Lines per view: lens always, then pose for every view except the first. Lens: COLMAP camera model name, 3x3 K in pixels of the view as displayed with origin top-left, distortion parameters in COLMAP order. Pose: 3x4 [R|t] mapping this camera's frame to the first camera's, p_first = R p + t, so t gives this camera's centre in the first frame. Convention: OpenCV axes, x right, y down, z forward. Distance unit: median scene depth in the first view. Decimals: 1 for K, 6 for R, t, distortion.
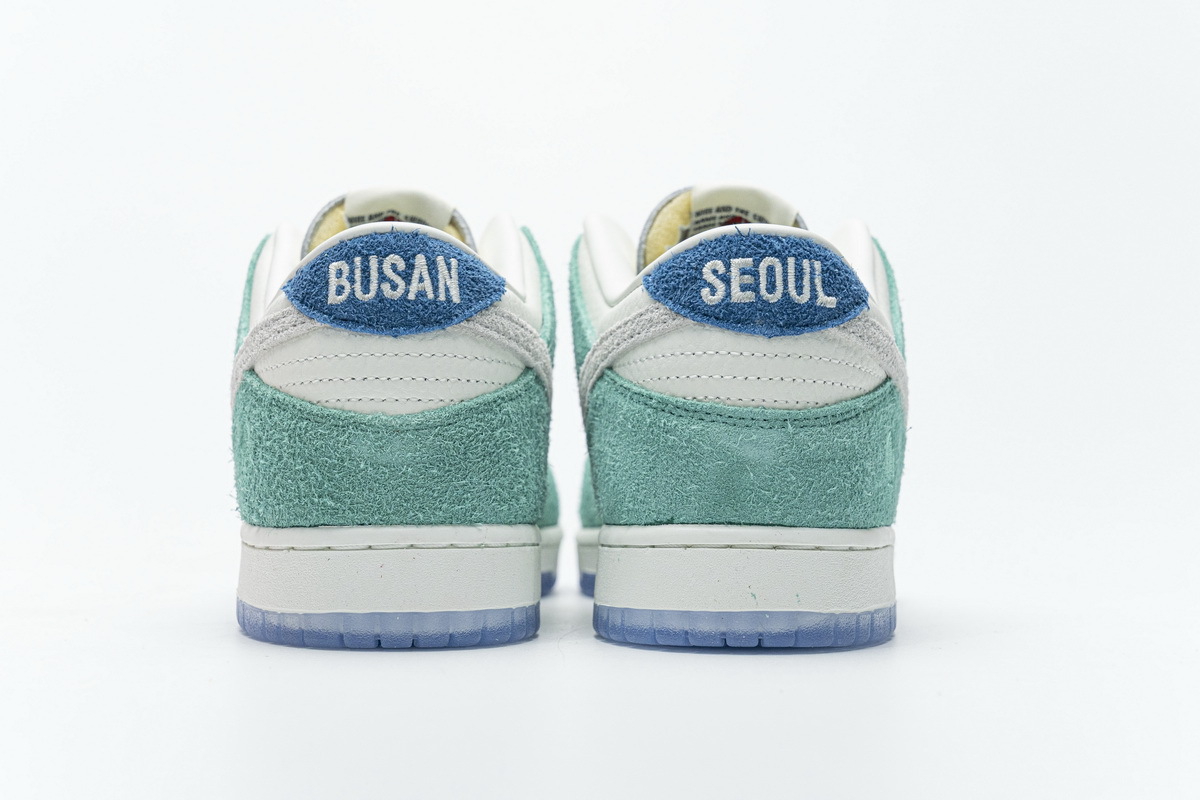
lens RADIAL K [[2242.5, 0, 598.0], [0, 2242.5, 396.8], [0, 0, 1]] dist [-0.019259, 0.000000]
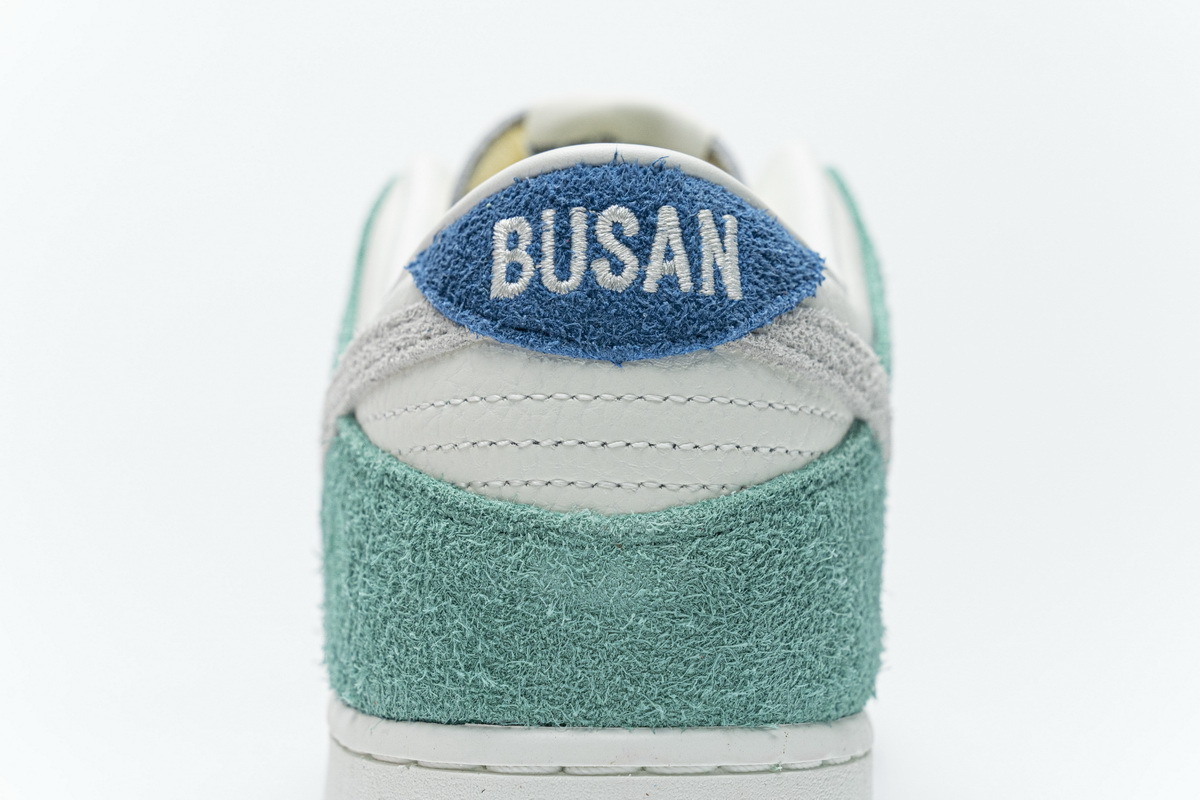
lens RADIAL K [[2363.4, 0, 601.9], [0, 2363.4, 400.1], [0, 0, 1]] dist [0.000924, 0.000000]
pose [[0.996795, 0.018540, -0.077822, -0.050761], [-0.017995, 0.999808, 0.007708, -0.022160], [0.077950, -0.006282, 0.996937, 0.448184]]
